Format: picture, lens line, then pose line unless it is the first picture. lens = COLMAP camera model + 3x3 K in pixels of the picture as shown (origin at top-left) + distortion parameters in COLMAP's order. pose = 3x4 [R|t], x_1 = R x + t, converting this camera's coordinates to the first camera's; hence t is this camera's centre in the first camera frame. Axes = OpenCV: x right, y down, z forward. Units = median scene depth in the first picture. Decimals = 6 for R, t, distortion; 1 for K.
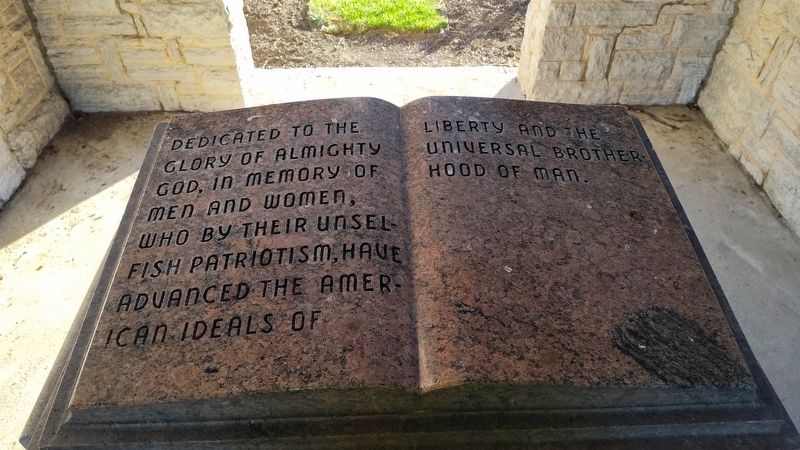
lens RADIAL K [[545.4, 0, 389.5], [0, 545.4, 226.5], [0, 0, 1]] dist [0.002867, -0.032872]
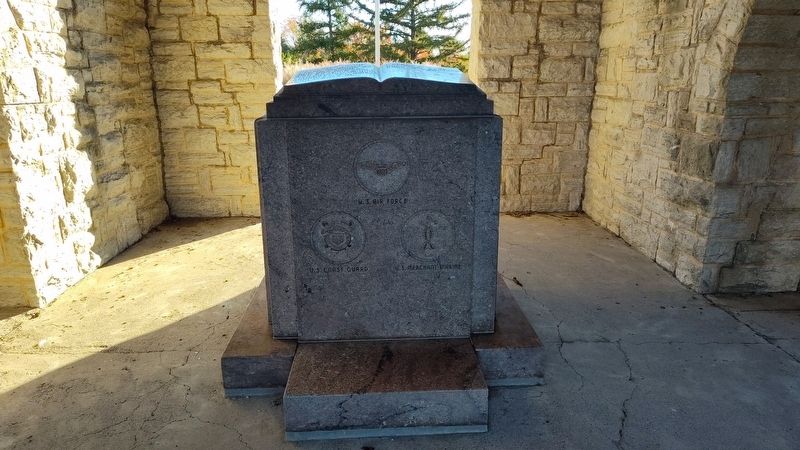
lens RADIAL K [[545.4, 0, 389.5], [0, 545.4, 226.5], [0, 0, 1]] dist [0.002867, -0.032872]
pose [[0.999971, -0.003683, 0.006648, 0.016500], [0.006363, 0.883989, -0.467464, 0.568422], [-0.004155, 0.467493, 0.883987, -0.352195]]
